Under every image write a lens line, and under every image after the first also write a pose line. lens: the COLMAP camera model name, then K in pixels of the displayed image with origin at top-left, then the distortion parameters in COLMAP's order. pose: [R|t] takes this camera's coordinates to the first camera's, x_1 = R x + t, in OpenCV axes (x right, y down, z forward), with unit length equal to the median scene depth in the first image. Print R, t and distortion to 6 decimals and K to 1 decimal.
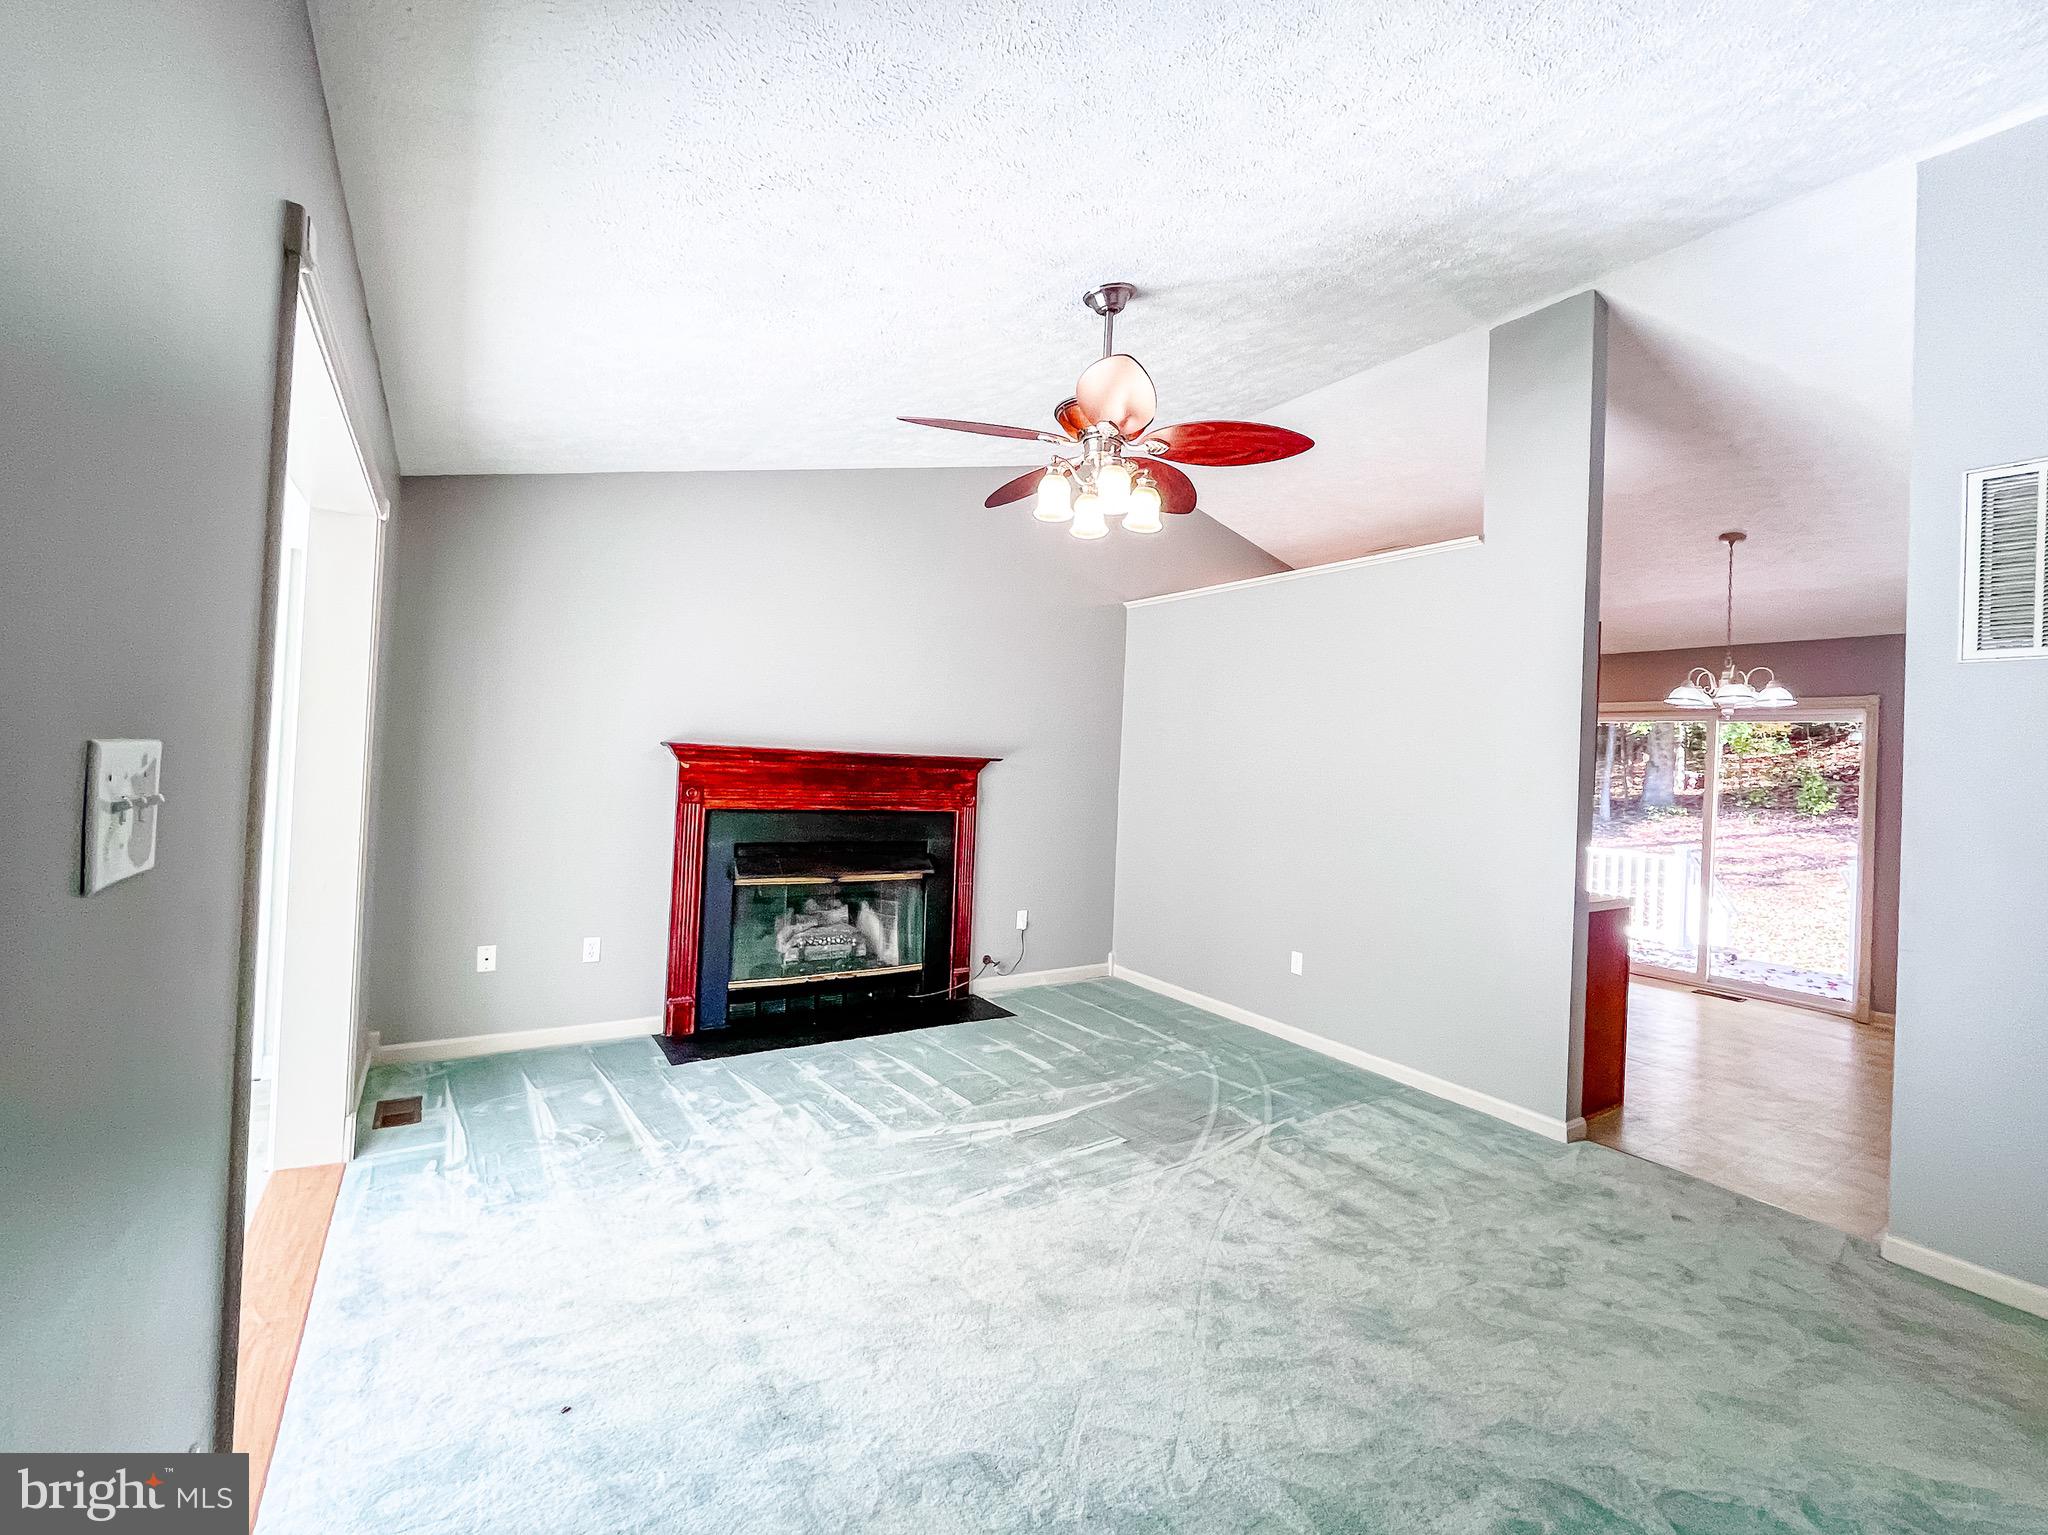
lens RADIAL K [[865.6, 0, 1029.6], [0, 865.6, 757.7], [0, 0, 1]] dist [-0.003650, -0.000290]
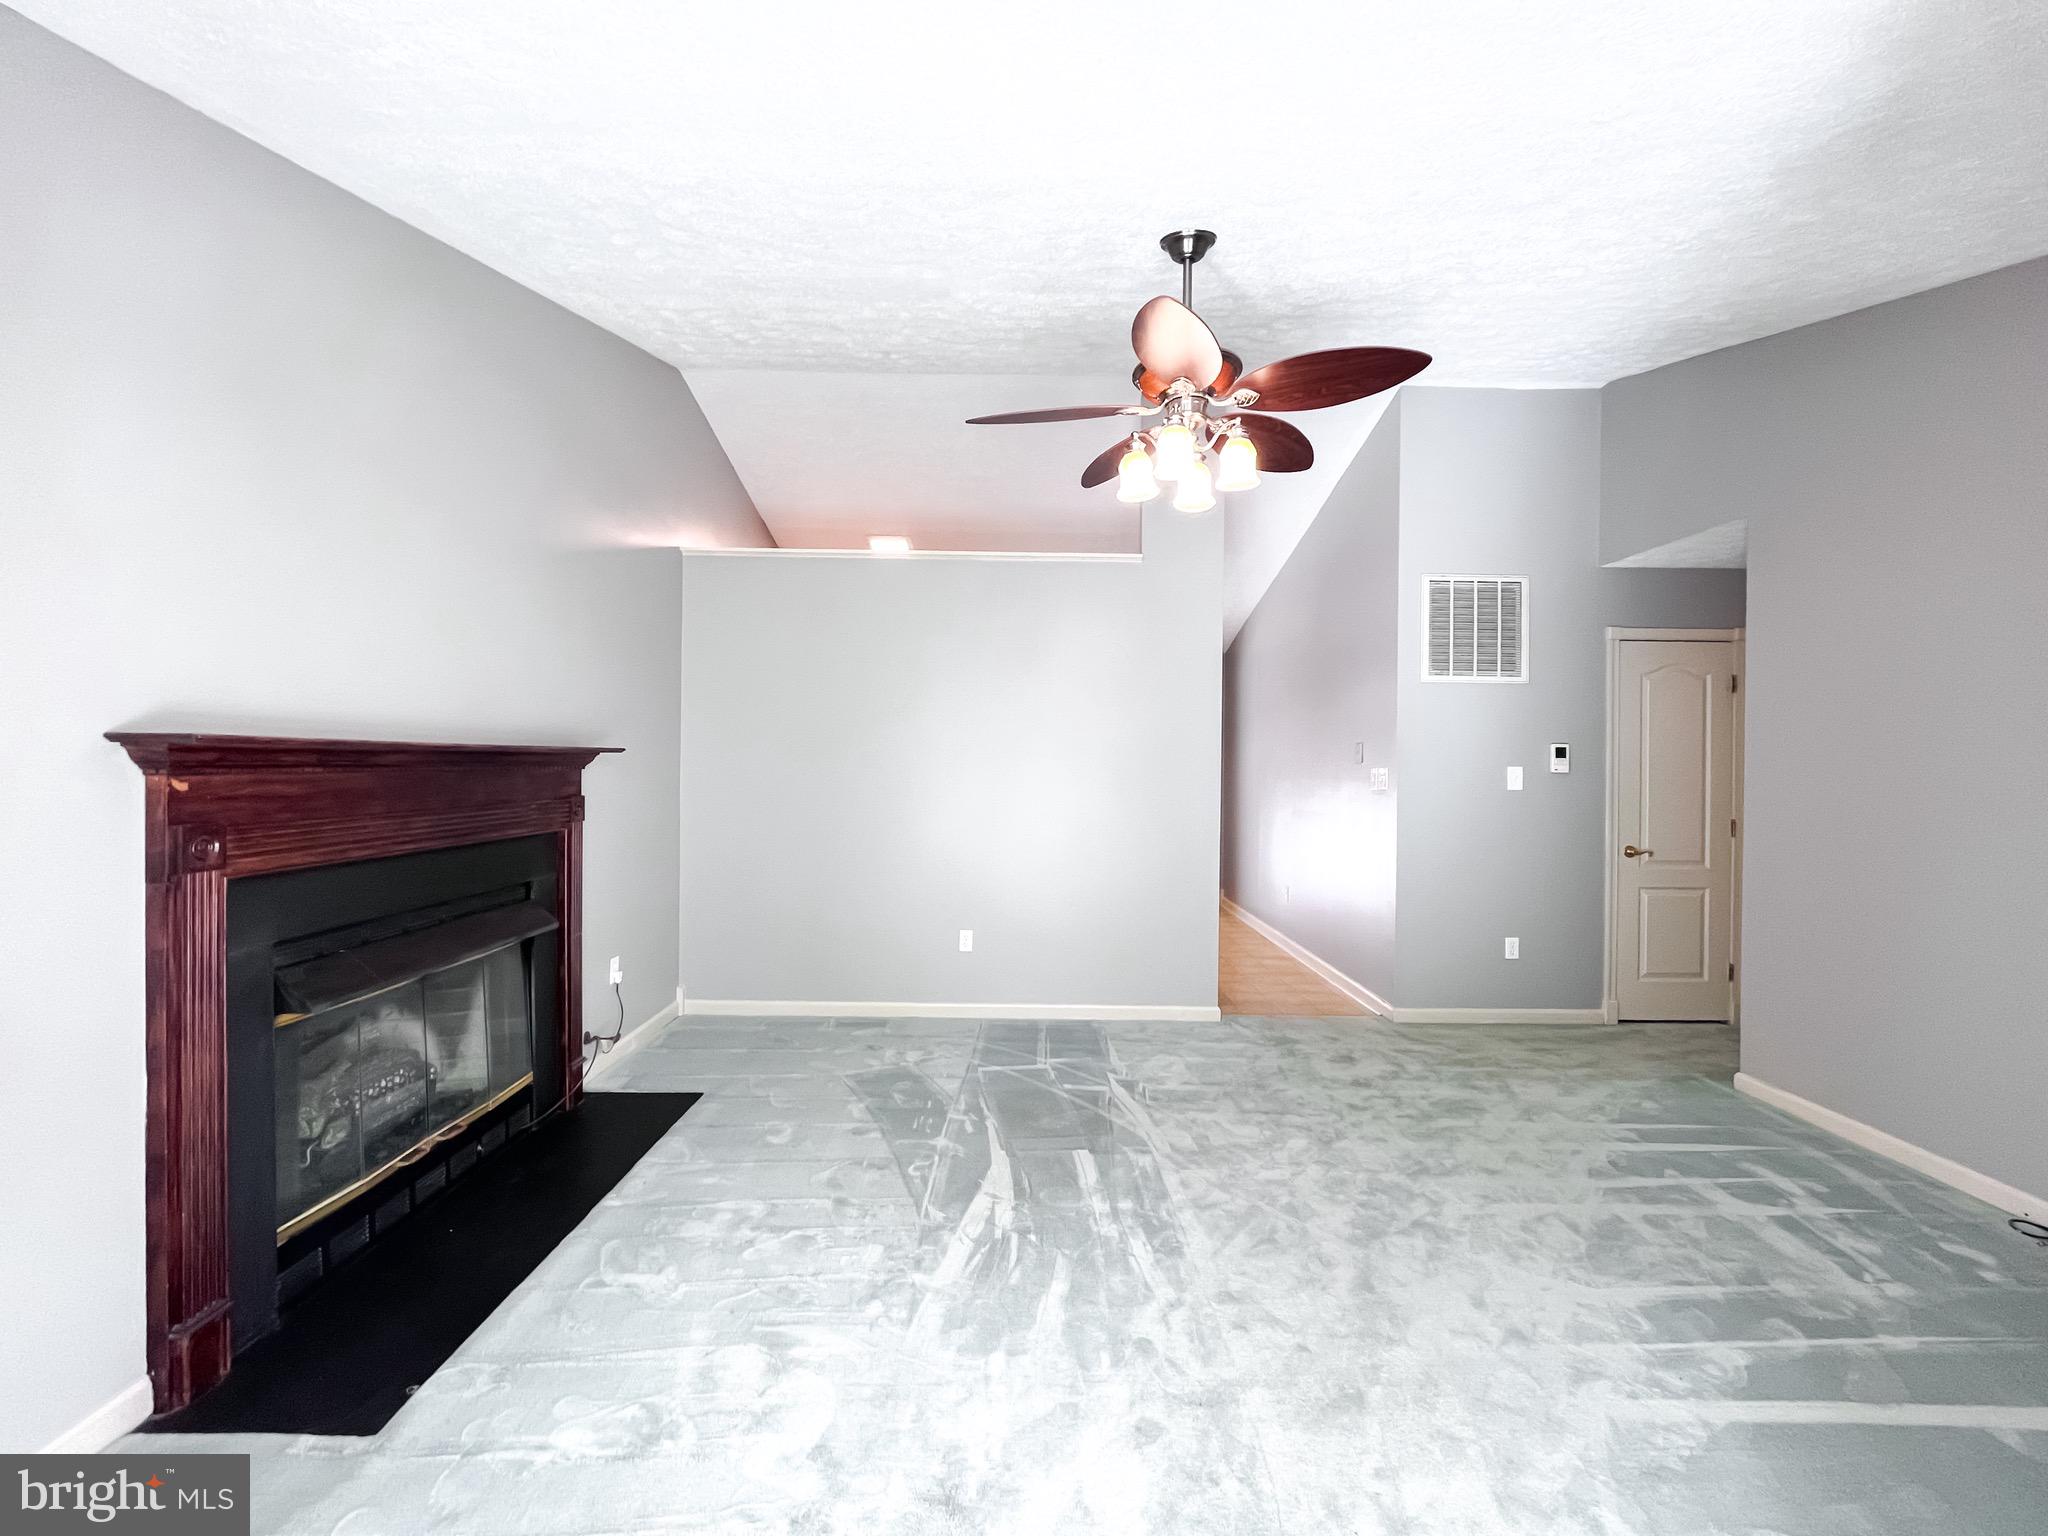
lens RADIAL K [[849.7, 0, 1023.5], [0, 849.7, 767.9], [0, 0, 1]] dist [-0.003678, -0.000521]
pose [[0.556574, -0.046711, 0.829484, -0.559012], [0.013806, 0.998800, 0.046982, -0.015228], [-0.830683, -0.014697, 0.556551, 0.453468]]
